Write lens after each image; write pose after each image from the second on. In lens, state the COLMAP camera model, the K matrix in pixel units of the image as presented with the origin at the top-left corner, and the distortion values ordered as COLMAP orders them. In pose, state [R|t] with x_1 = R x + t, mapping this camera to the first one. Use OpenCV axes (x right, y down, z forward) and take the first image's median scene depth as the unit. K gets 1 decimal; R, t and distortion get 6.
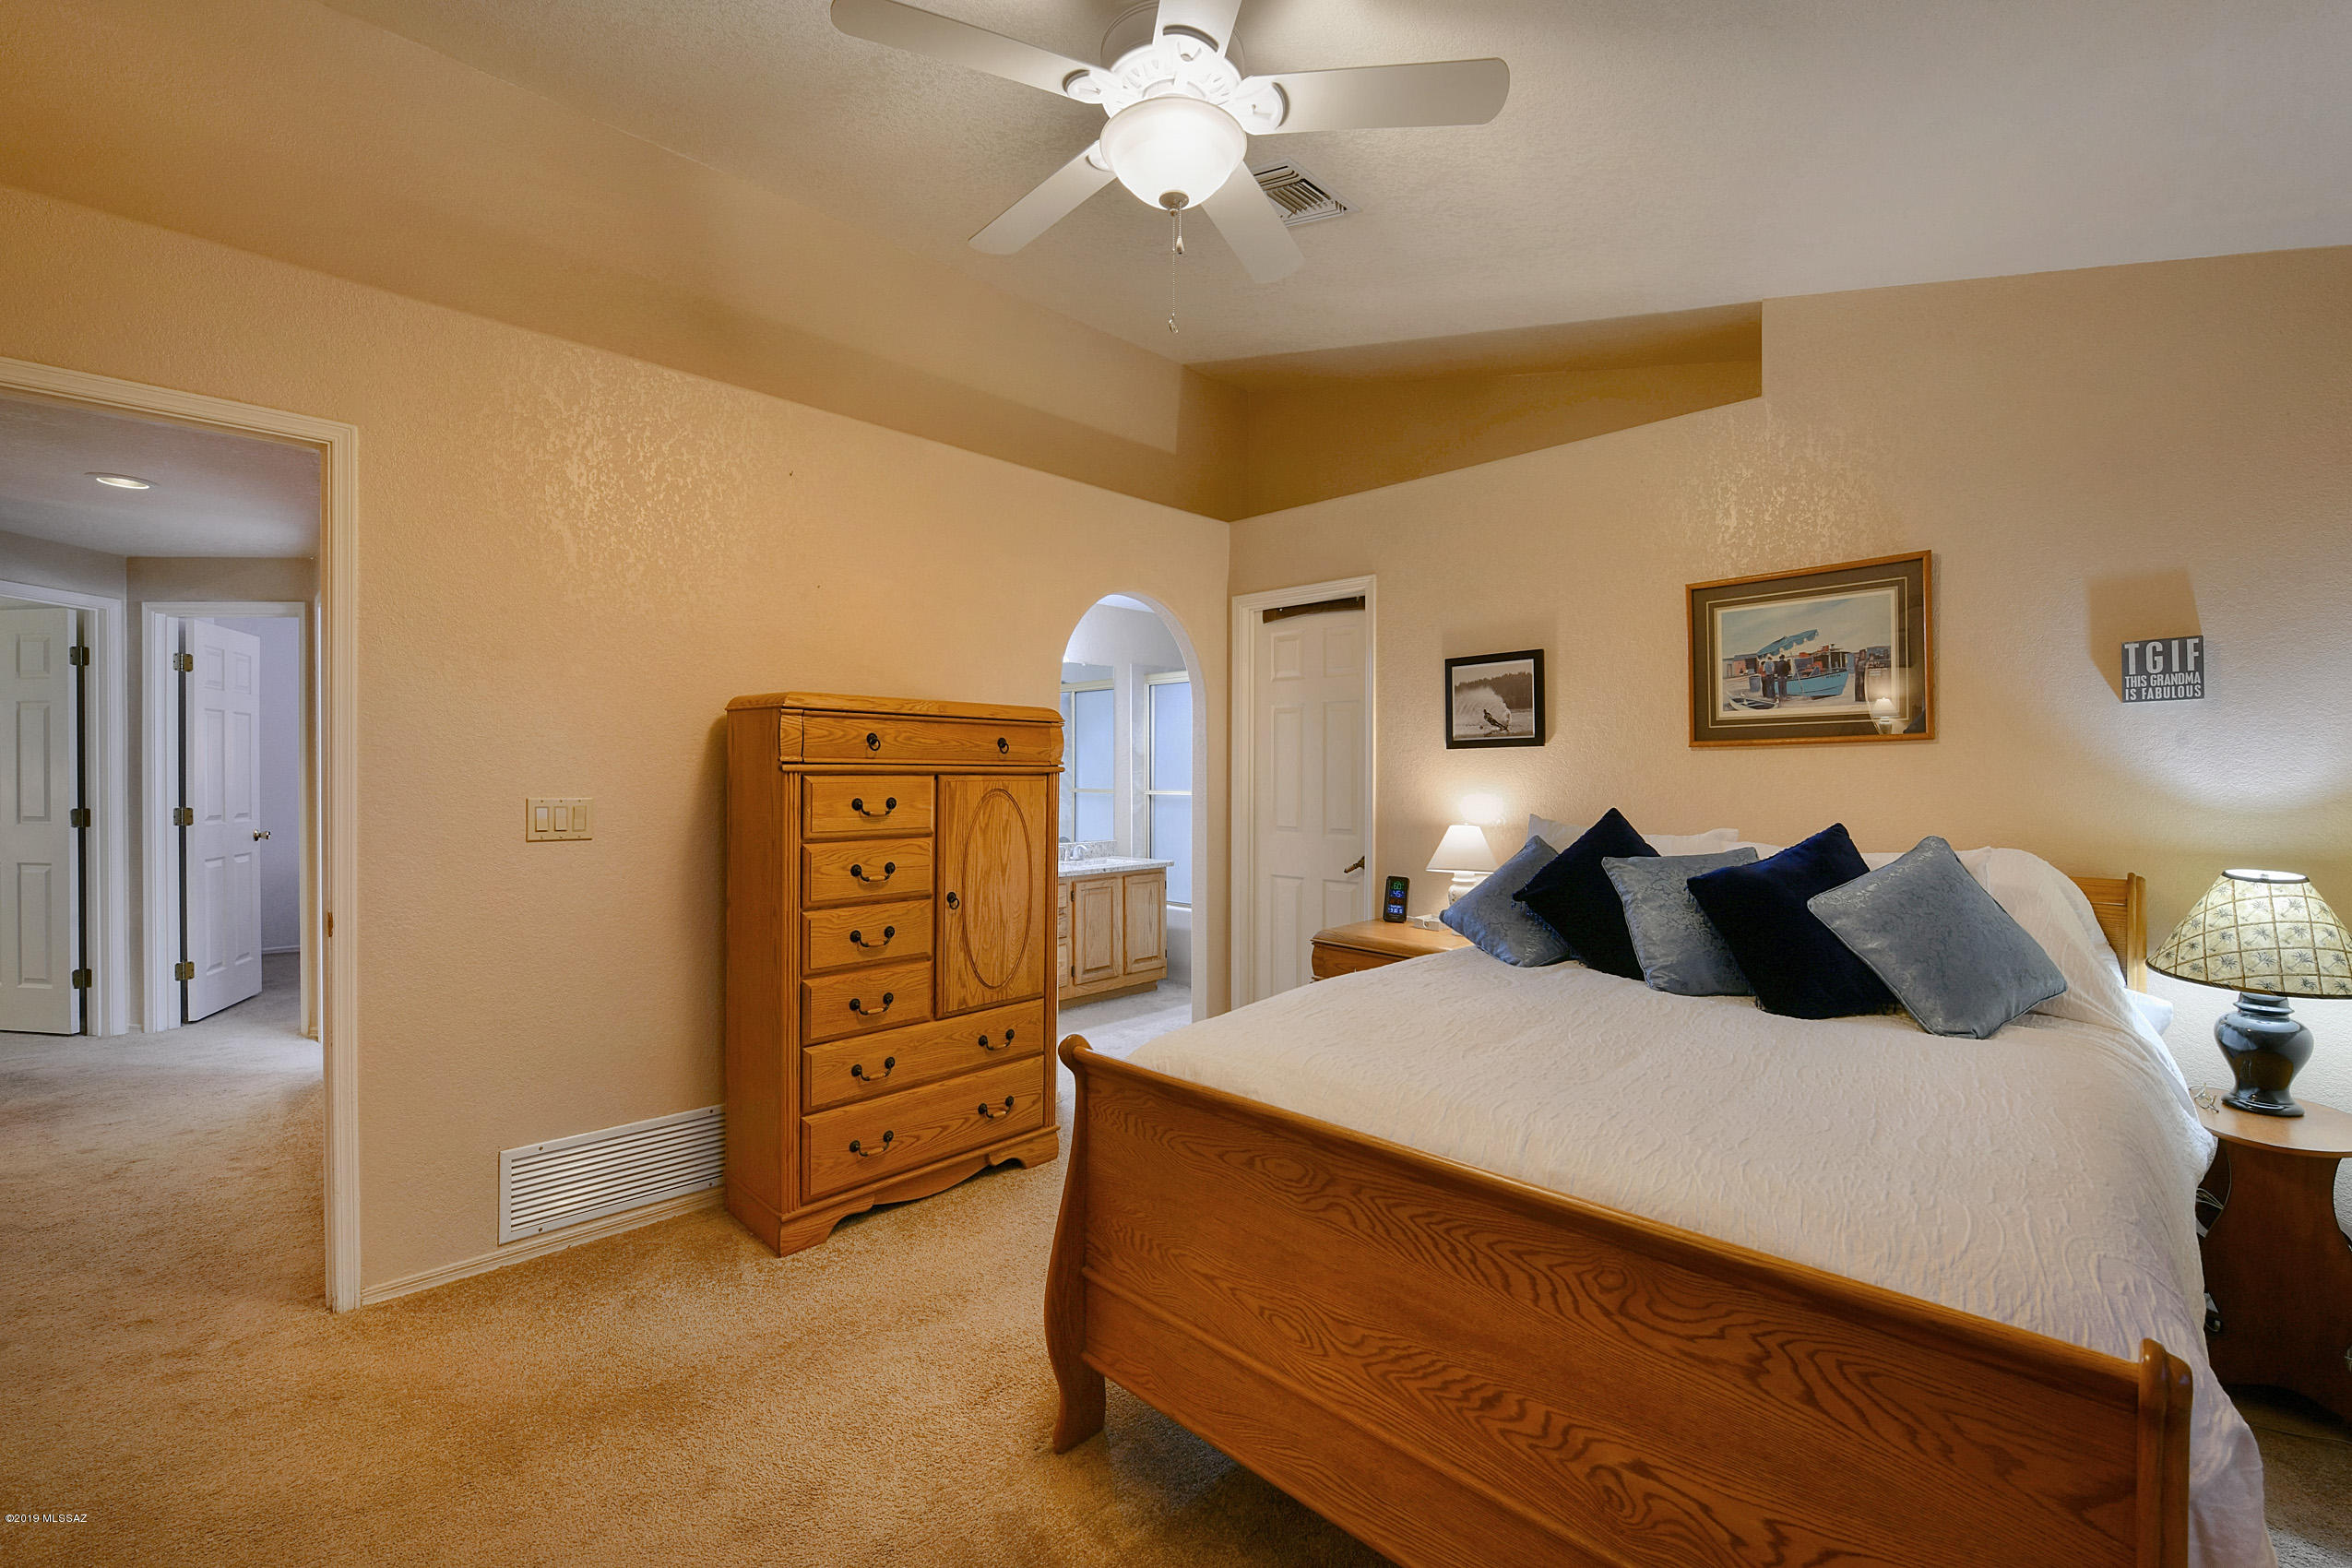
lens RADIAL K [[978.8, 0, 1172.9], [0, 978.8, 782.6], [0, 0, 1]] dist [-0.003194, -0.001366]
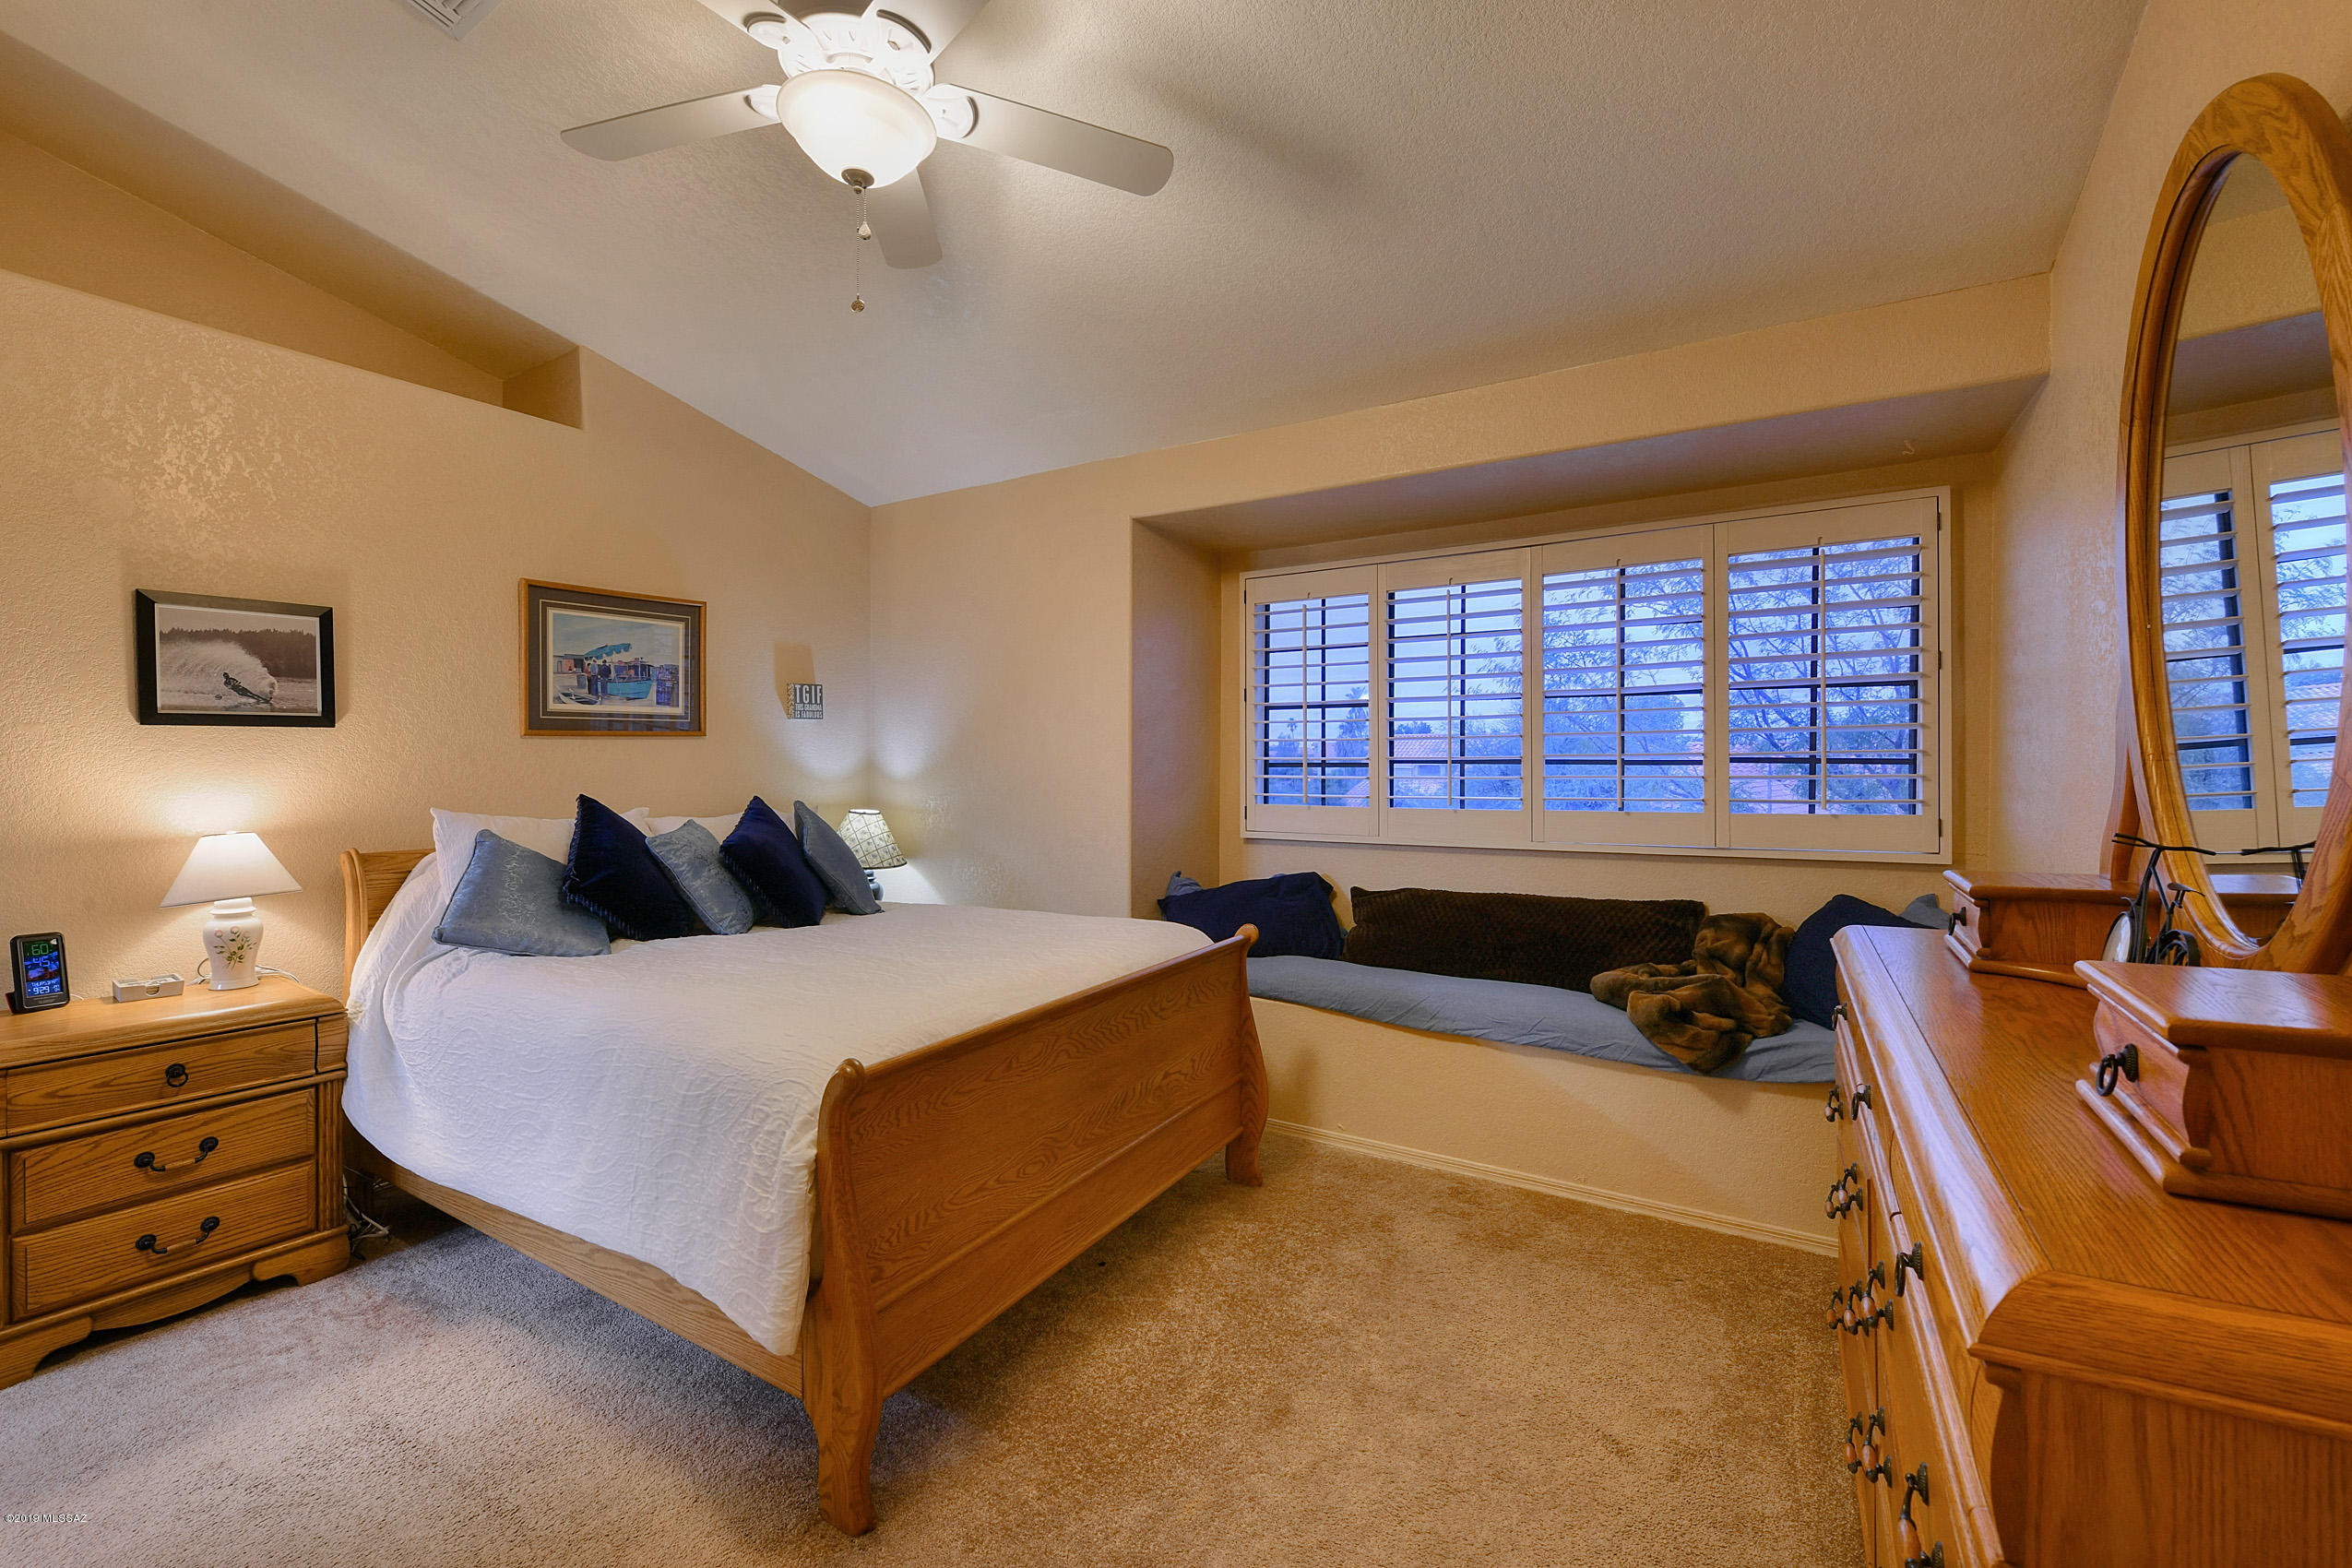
lens RADIAL K [[978.8, 0, 1171.7], [0, 978.8, 766.4], [0, 0, 1]] dist [-0.003194, -0.001366]
pose [[-0.242600, -0.008145, 0.970092, -0.691604], [0.009162, 0.999901, 0.010686, -0.008745], [-0.970083, 0.011480, -0.242501, 0.628472]]
